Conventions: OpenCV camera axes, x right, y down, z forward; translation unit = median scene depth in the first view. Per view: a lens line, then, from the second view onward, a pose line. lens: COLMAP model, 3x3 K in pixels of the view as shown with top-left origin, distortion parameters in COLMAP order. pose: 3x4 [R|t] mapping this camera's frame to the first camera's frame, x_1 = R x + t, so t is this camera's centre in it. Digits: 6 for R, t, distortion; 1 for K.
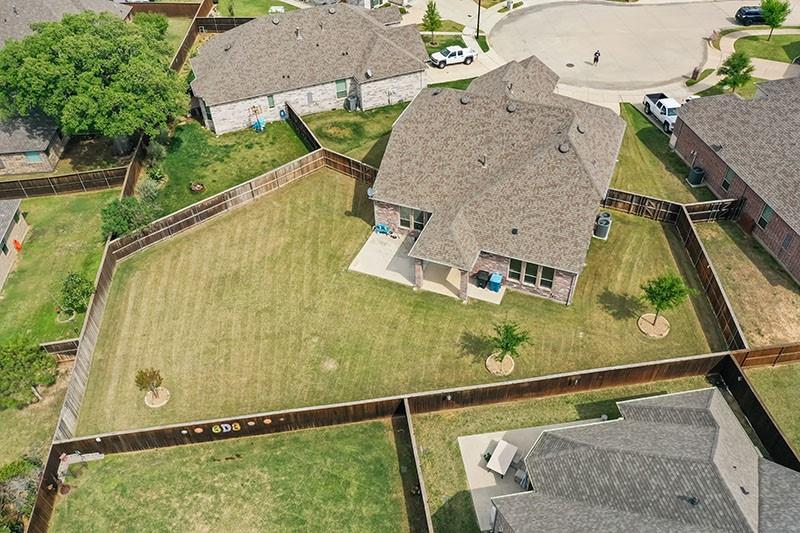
lens RADIAL K [[628.7, 0, 401.7], [0, 628.7, 254.2], [0, 0, 1]] dist [0.001448, -0.000245]
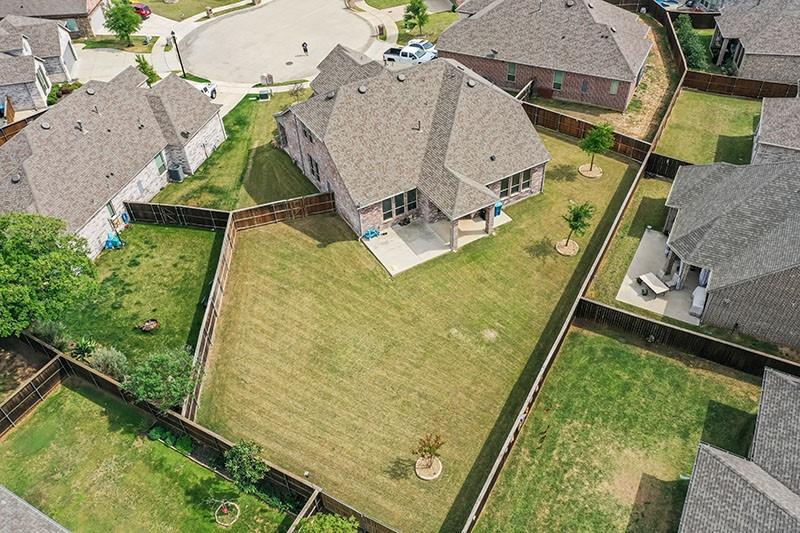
lens RADIAL K [[628.7, 0, 401.7], [0, 628.7, 254.2], [0, 0, 1]] dist [0.001448, -0.000245]
pose [[0.611215, -0.521458, 0.595397, -0.563102], [0.549485, 0.821007, 0.154967, -0.129955], [-0.569634, 0.232443, 0.788344, 0.175443]]
